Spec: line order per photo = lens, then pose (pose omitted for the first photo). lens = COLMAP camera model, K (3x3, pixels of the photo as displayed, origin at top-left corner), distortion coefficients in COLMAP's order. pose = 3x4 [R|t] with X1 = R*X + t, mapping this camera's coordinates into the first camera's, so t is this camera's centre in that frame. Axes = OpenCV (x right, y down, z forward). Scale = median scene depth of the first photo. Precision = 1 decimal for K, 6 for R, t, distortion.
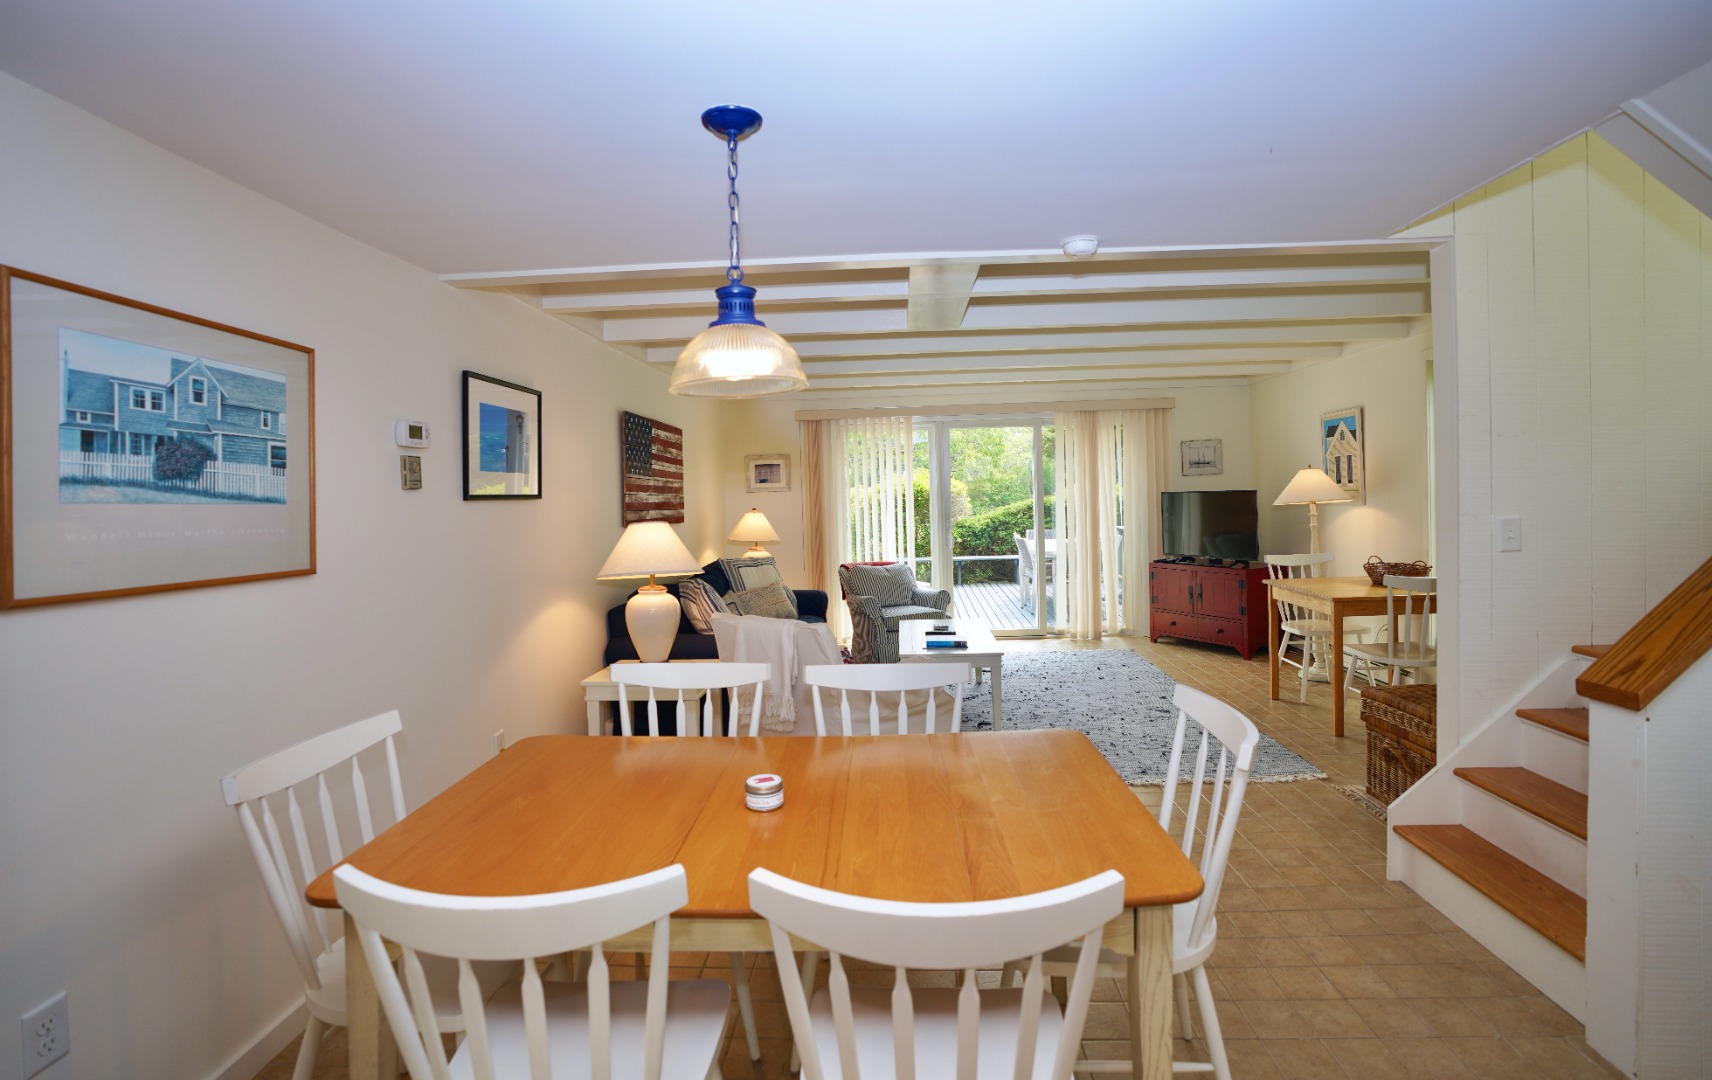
lens RADIAL K [[798.1, 0, 865.7], [0, 798.1, 503.4], [0, 0, 1]] dist [-0.061585, 0.025184]
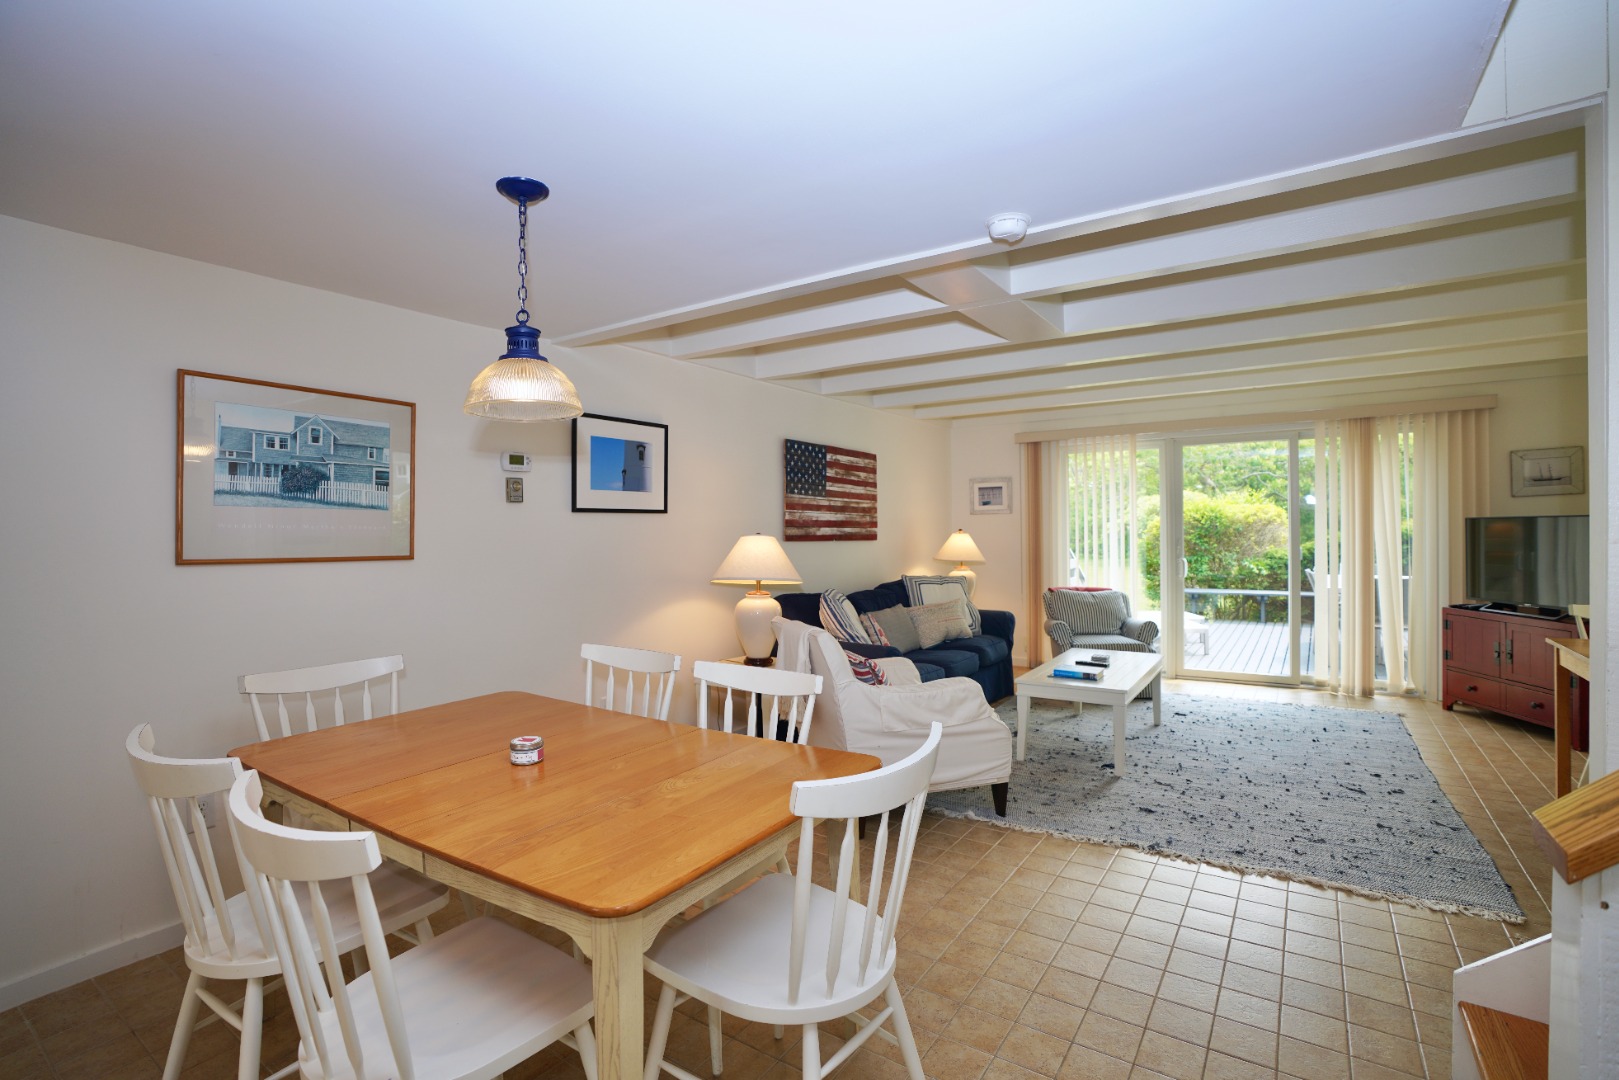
lens RADIAL K [[753.6, 0, 815.5], [0, 753.6, 533.8], [0, 0, 1]] dist [-0.071560, 0.028515]
pose [[0.855543, 0.020228, -0.517336, 0.282335], [-0.017153, 0.999795, 0.010726, 0.006939], [0.517447, -0.000303, 0.855715, 0.094812]]
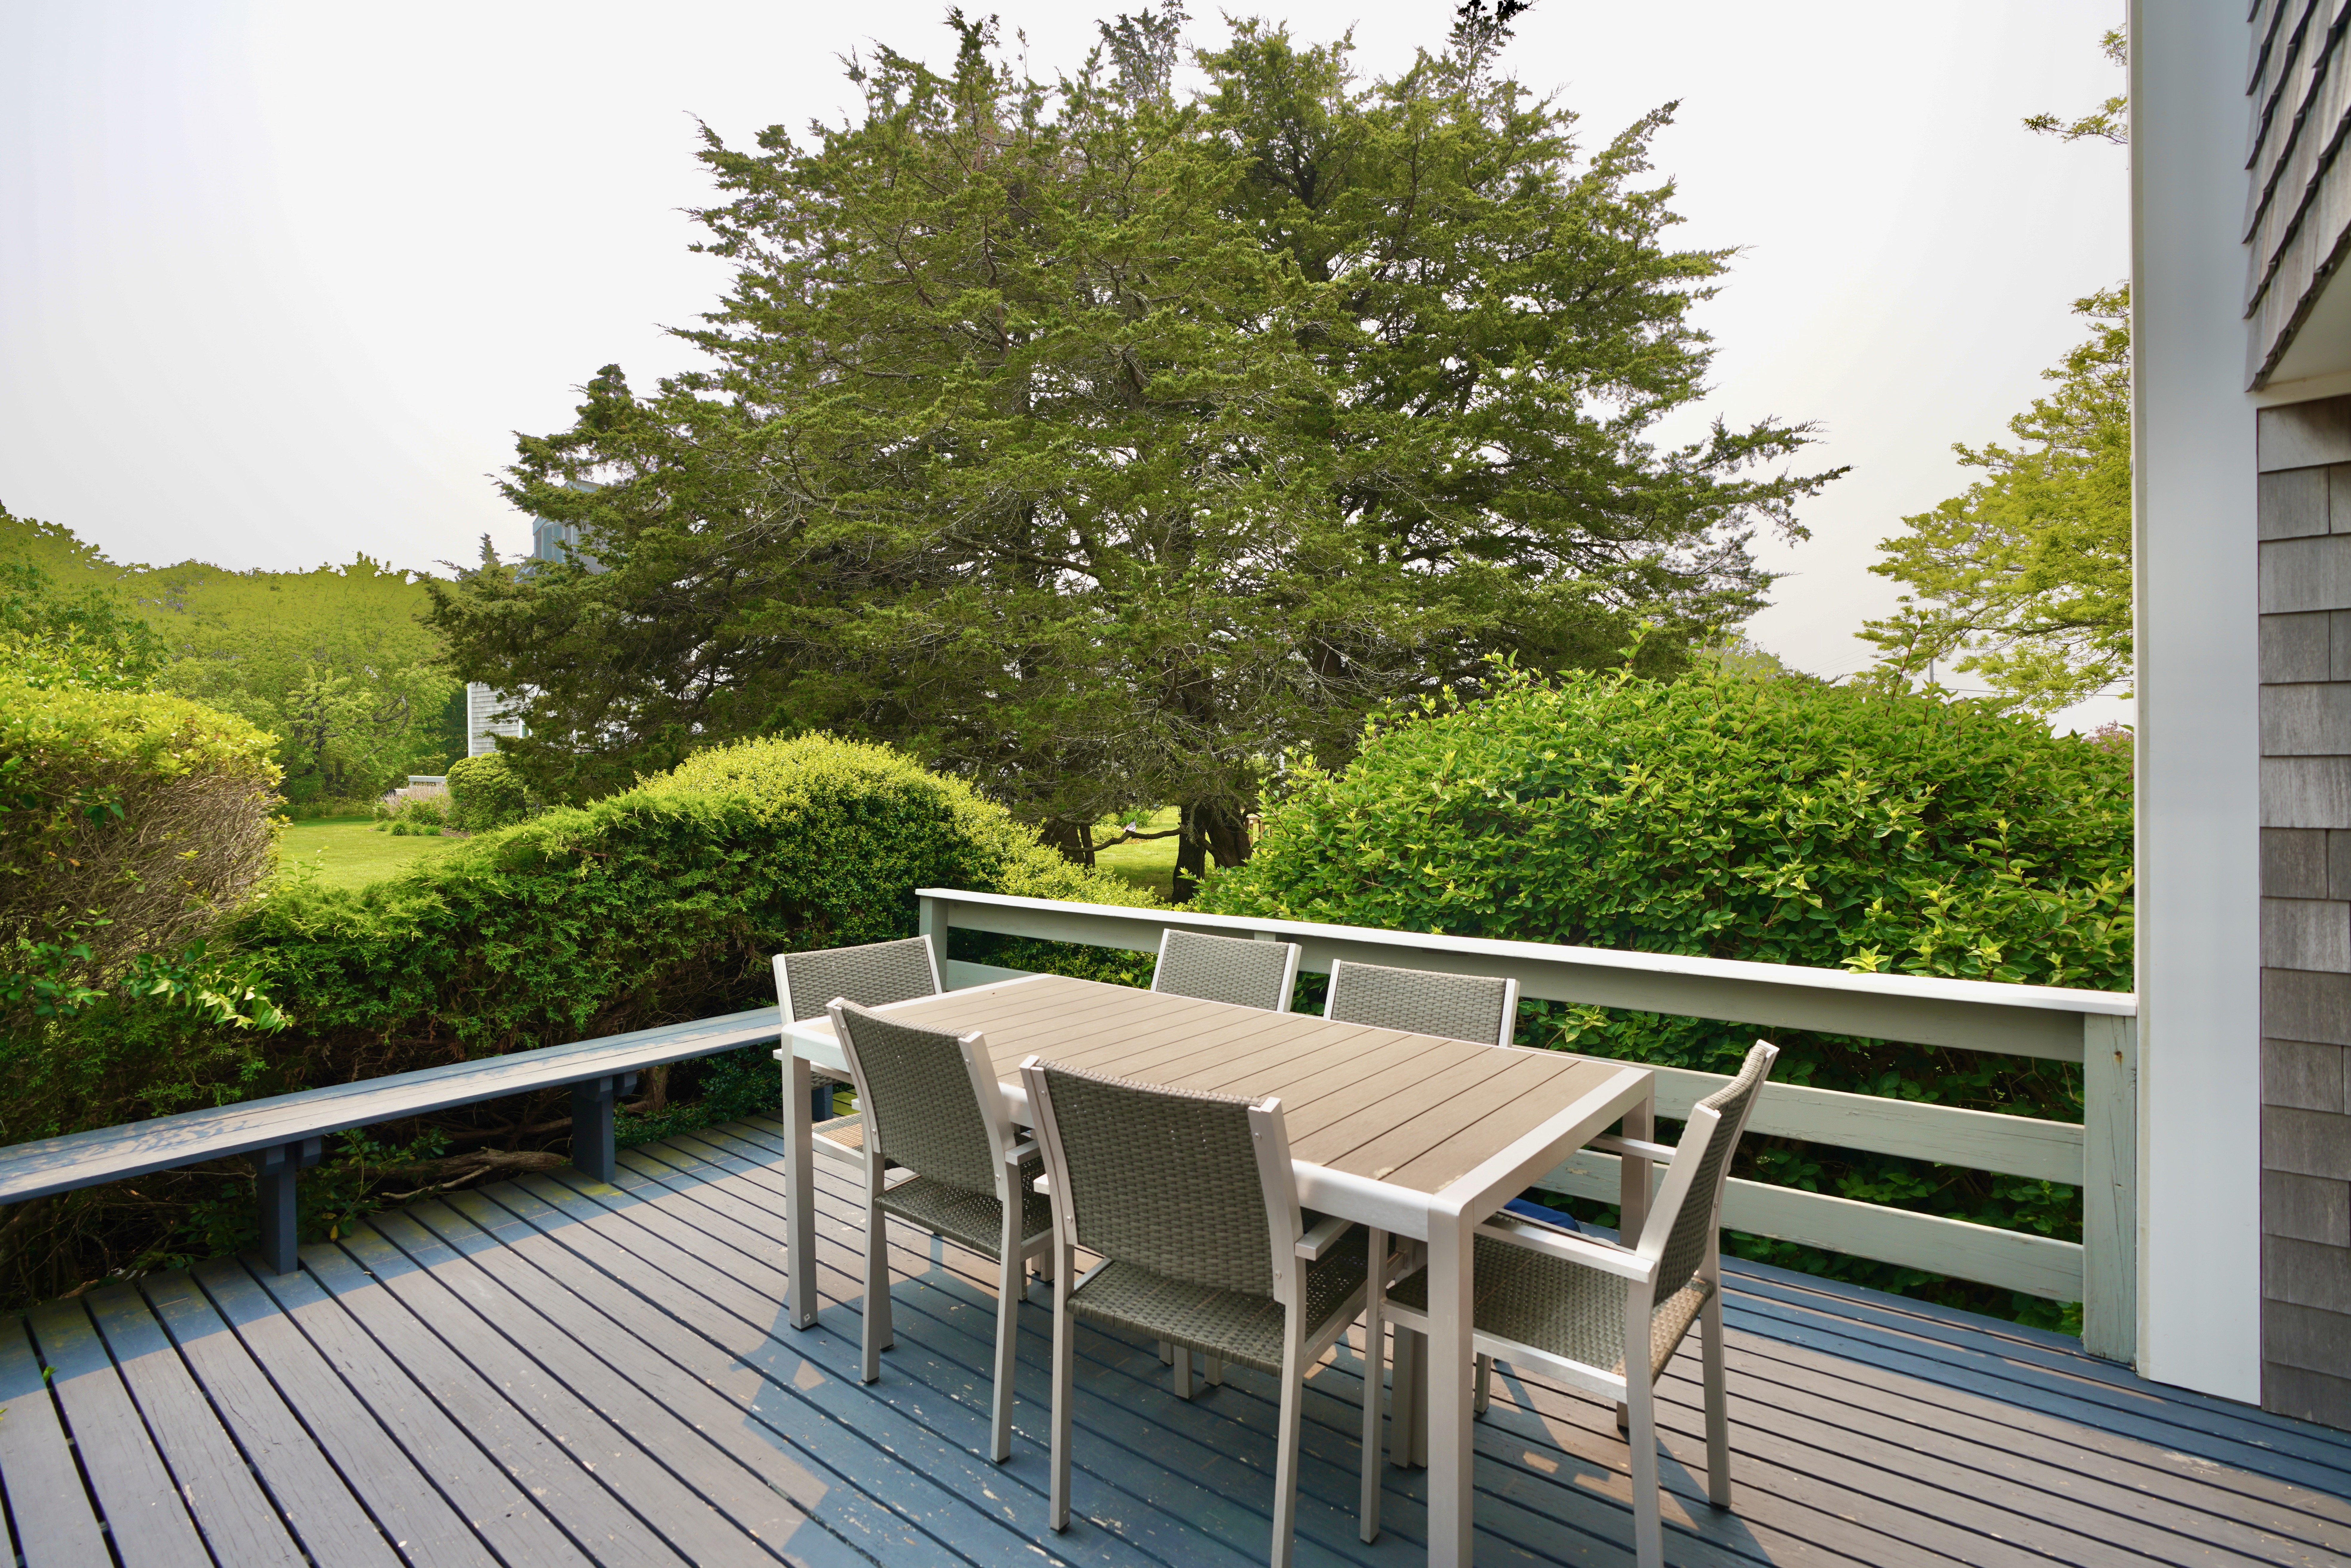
lens RADIAL K [[1142.0, 0, 1112.9], [0, 1142.0, 775.4], [0, 0, 1]] dist [-0.001965, -0.000205]
pose [[0.625020, 0.019542, 0.780364, 0.079746], [0.000813, 0.999670, -0.025684, -0.007708], [-0.780608, 0.016687, 0.624798, 1.720841]]
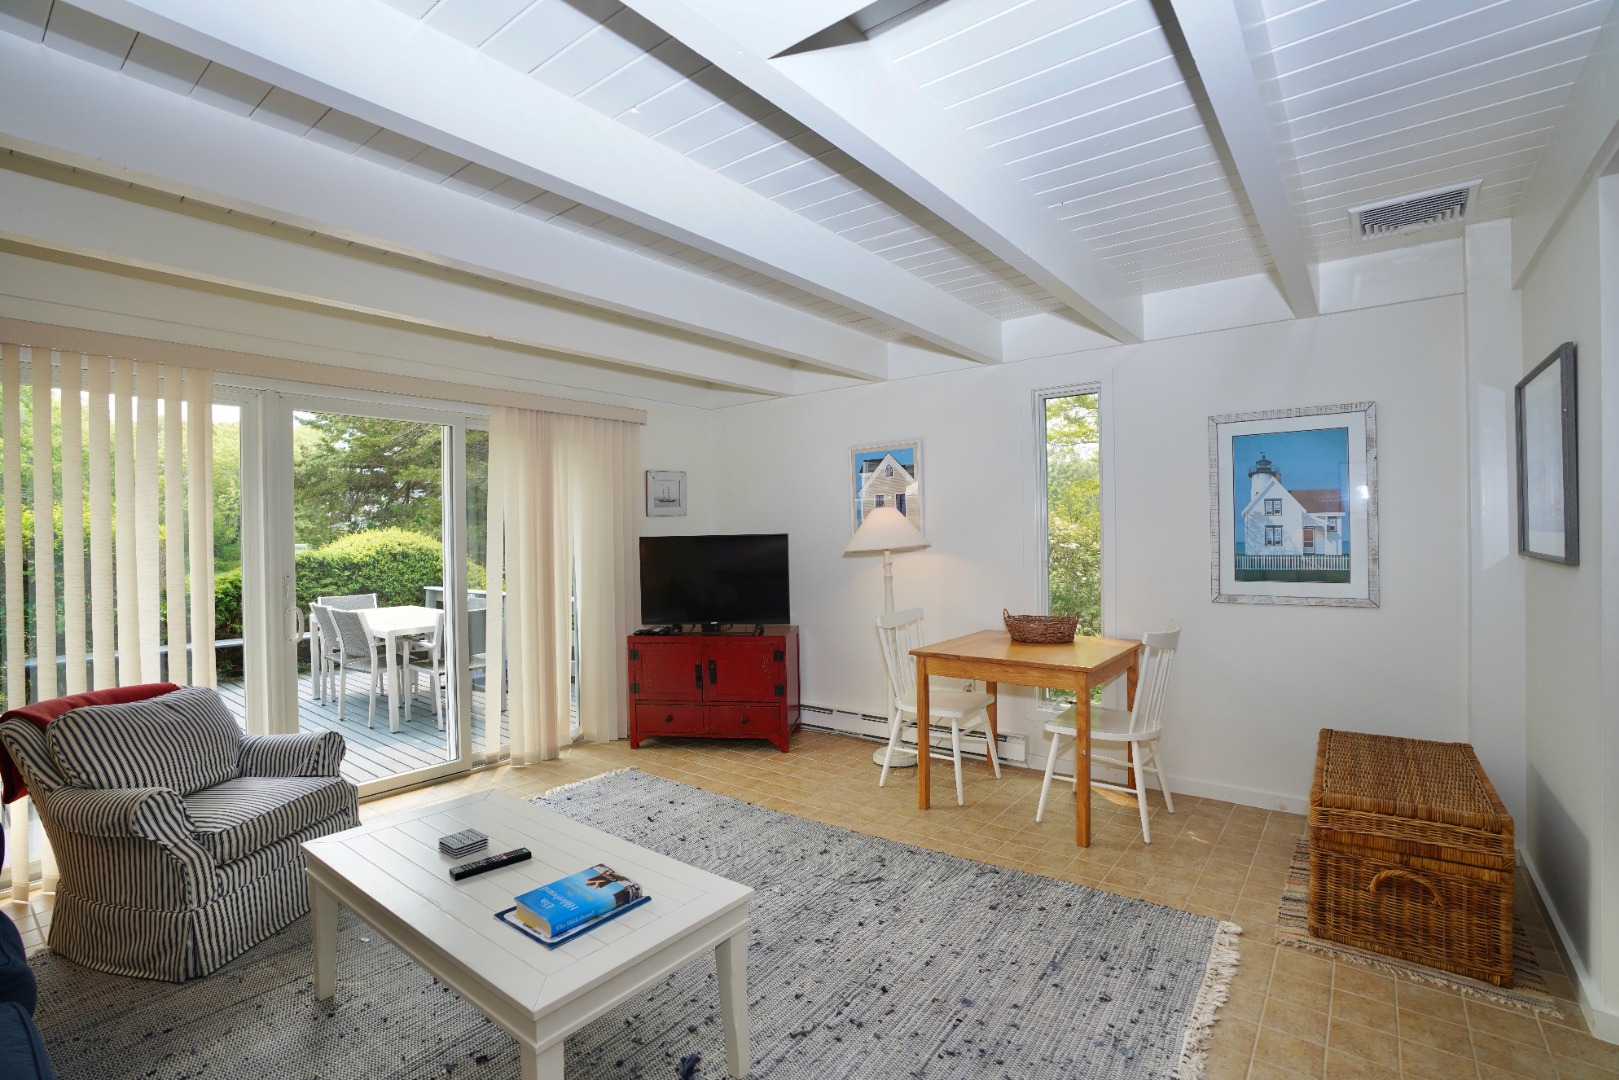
lens RADIAL K [[743.3, 0, 820.4], [0, 743.3, 539.2], [0, 0, 1]] dist [-0.071982, 0.027815]
pose [[0.575061, 0.014085, 0.817990, -0.118110], [0.011040, 0.999627, -0.024974, 0.009721], [-0.818036, 0.023392, 0.574691, 0.690584]]
